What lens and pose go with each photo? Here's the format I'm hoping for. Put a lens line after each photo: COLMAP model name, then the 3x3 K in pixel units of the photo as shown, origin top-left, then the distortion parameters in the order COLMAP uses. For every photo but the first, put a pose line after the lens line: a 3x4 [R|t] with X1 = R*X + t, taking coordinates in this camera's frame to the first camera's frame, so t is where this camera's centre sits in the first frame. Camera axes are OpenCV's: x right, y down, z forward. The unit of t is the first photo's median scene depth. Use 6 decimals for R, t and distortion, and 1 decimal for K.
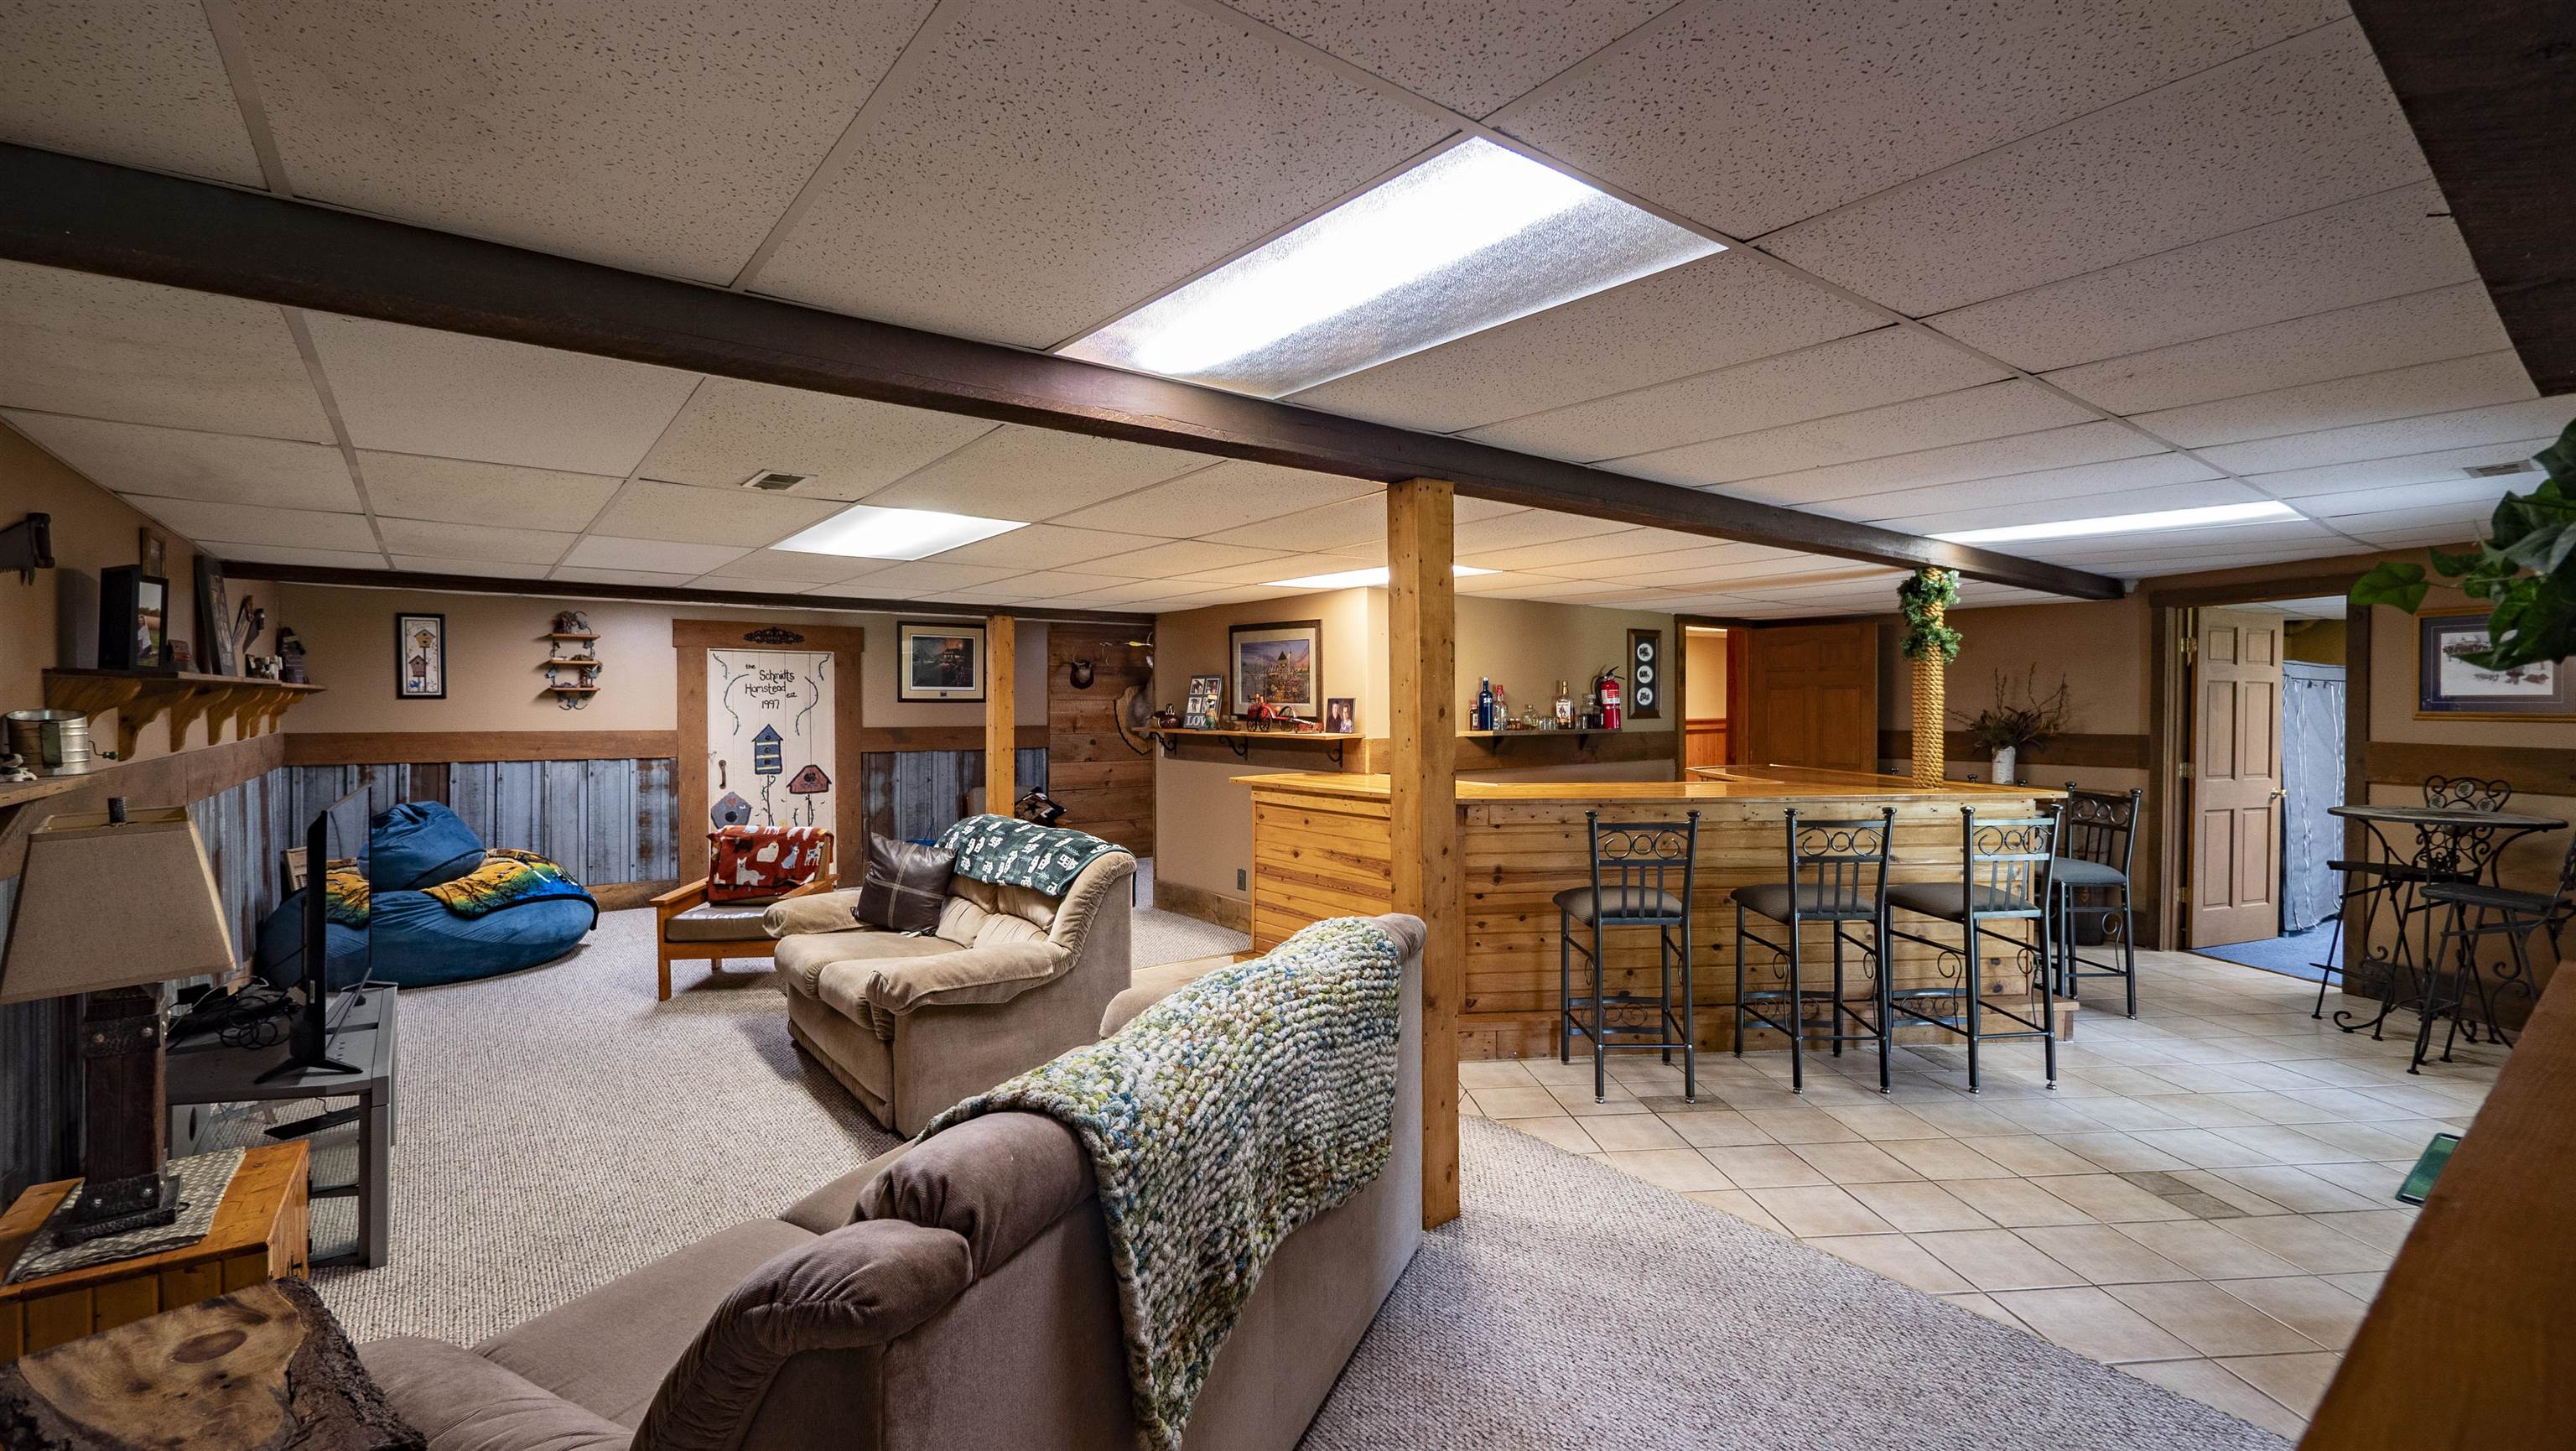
lens RADIAL K [[1105.4, 0, 1281.4], [0, 1105.4, 717.4], [0, 0, 1]] dist [-0.006986, 0.001028]
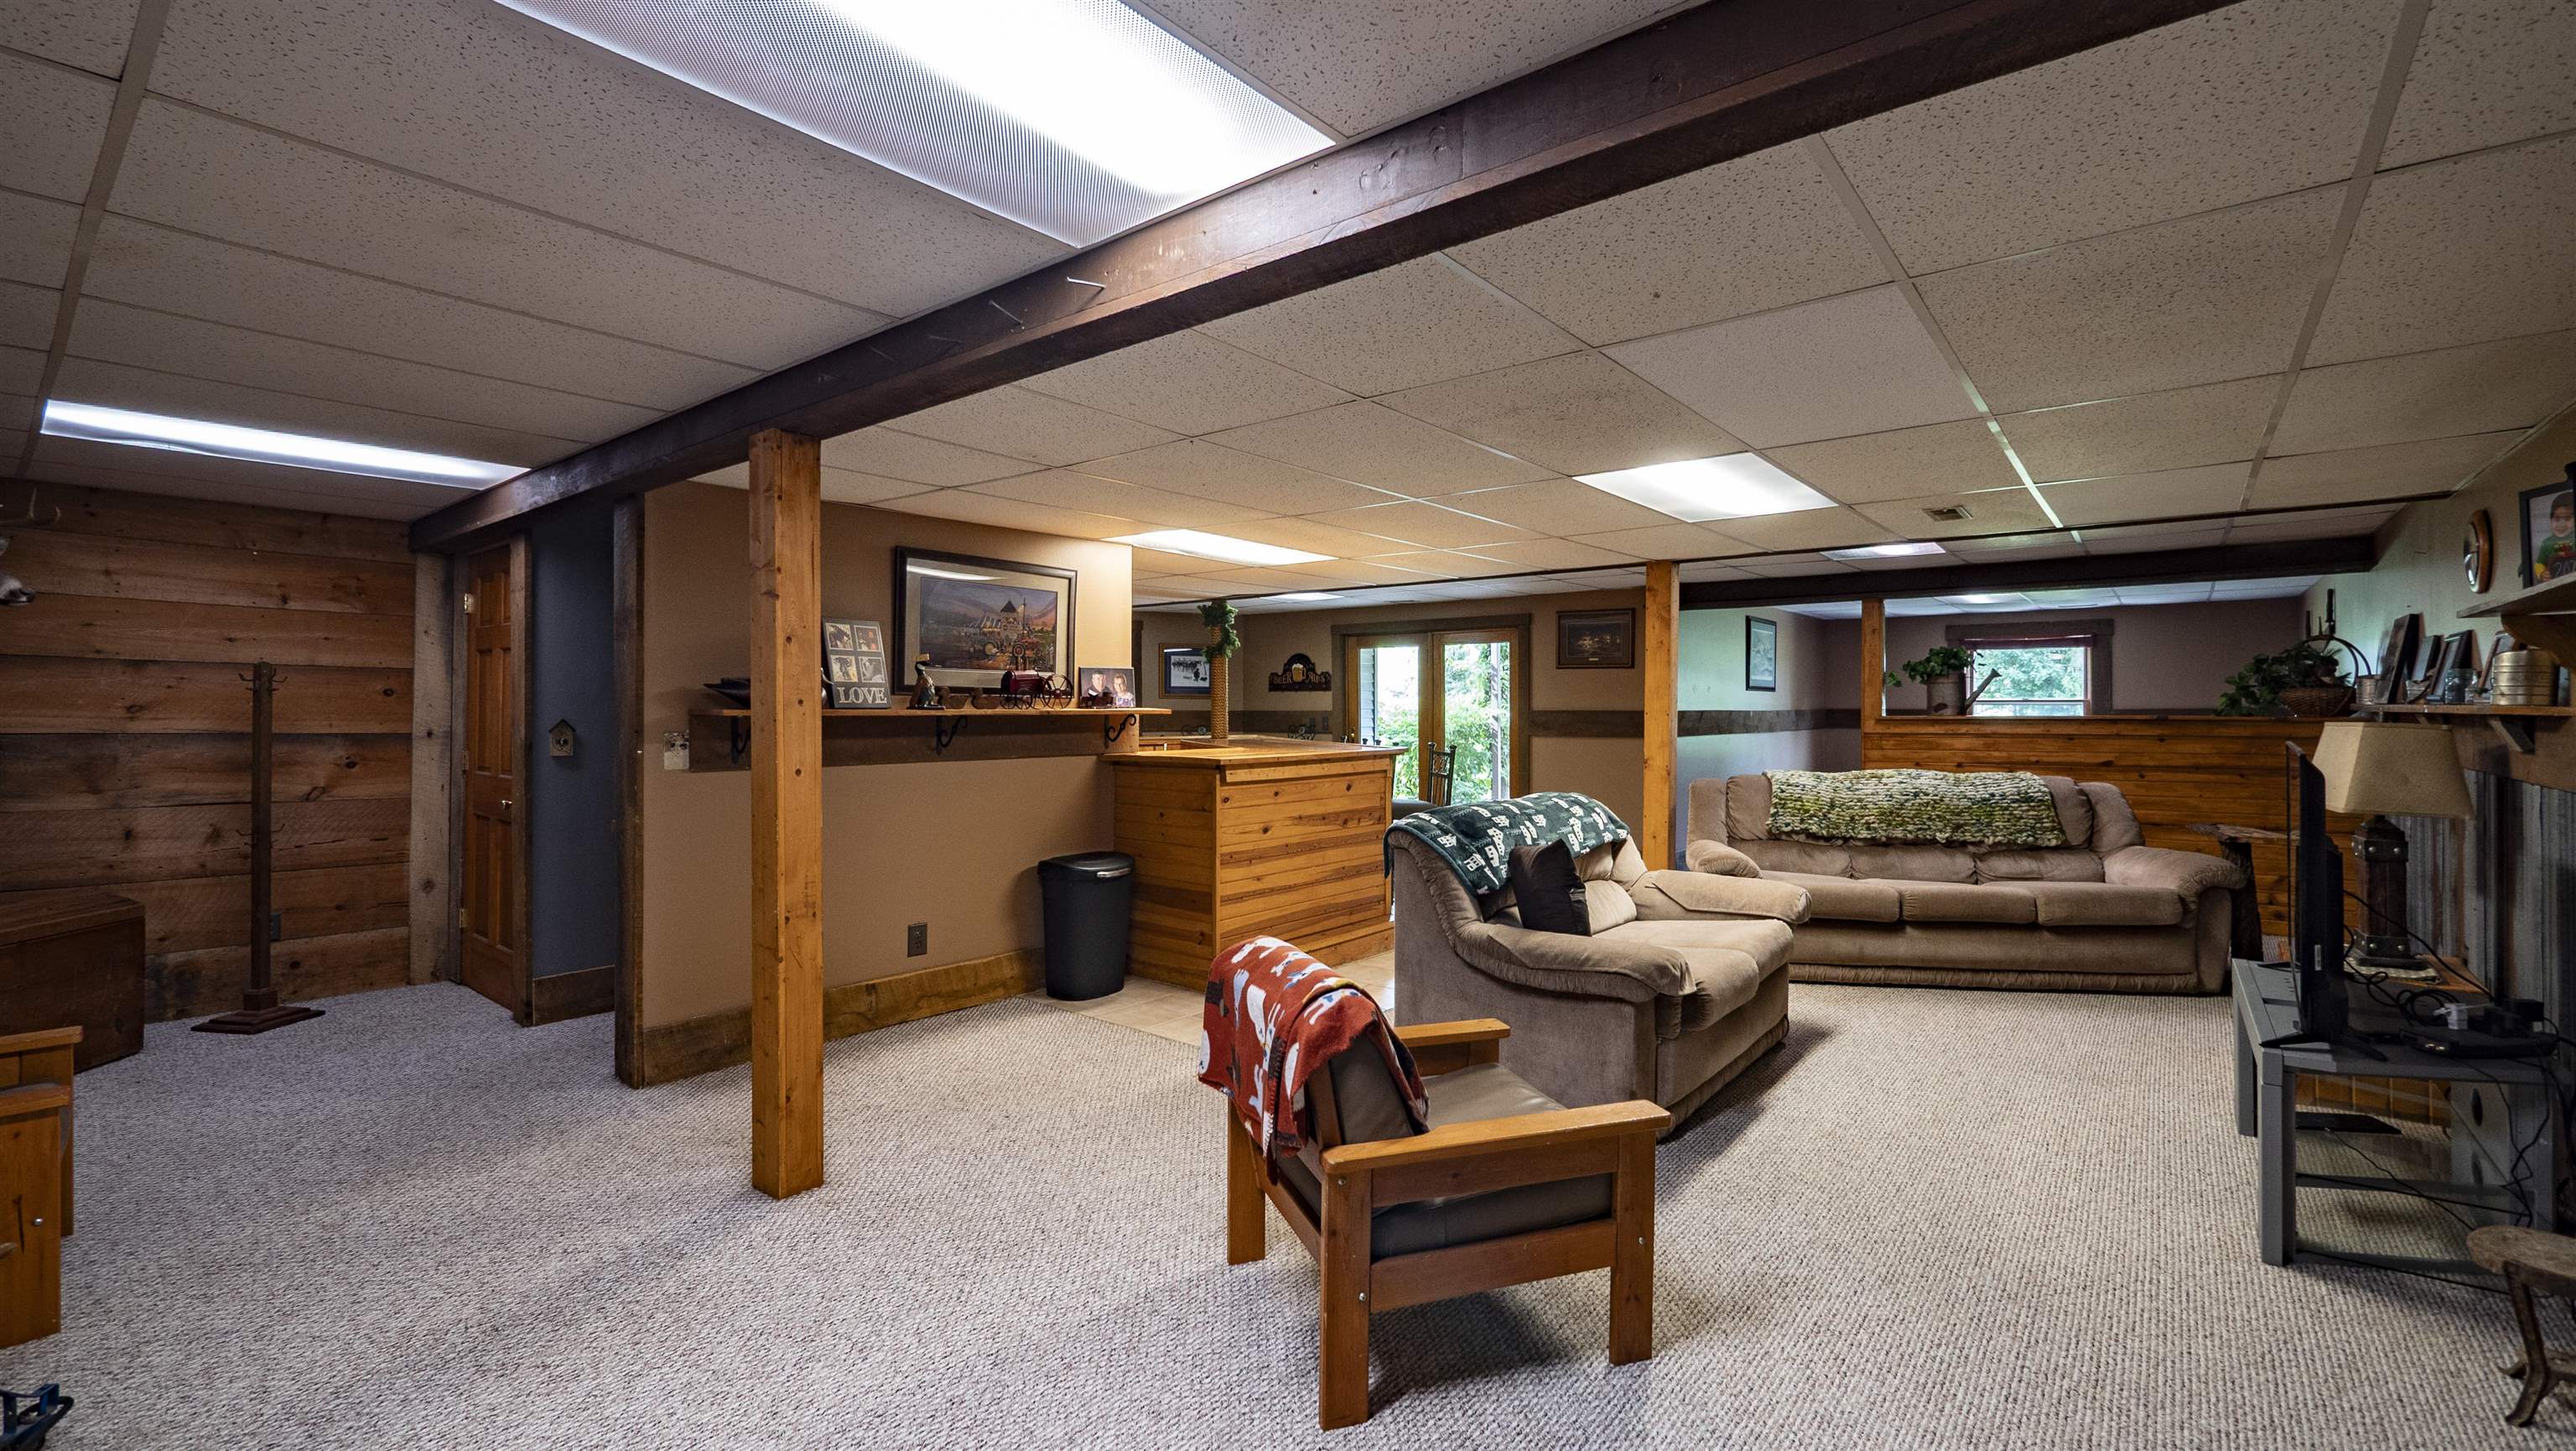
lens RADIAL K [[1105.4, 0, 1273.4], [0, 1105.4, 708.9], [0, 0, 1]] dist [-0.006986, 0.001028]
pose [[-0.230370, -0.001330, 0.973102, -0.769895], [0.014434, 0.999884, 0.004784, 0.011810], [-0.972996, 0.015148, -0.230324, 1.014940]]
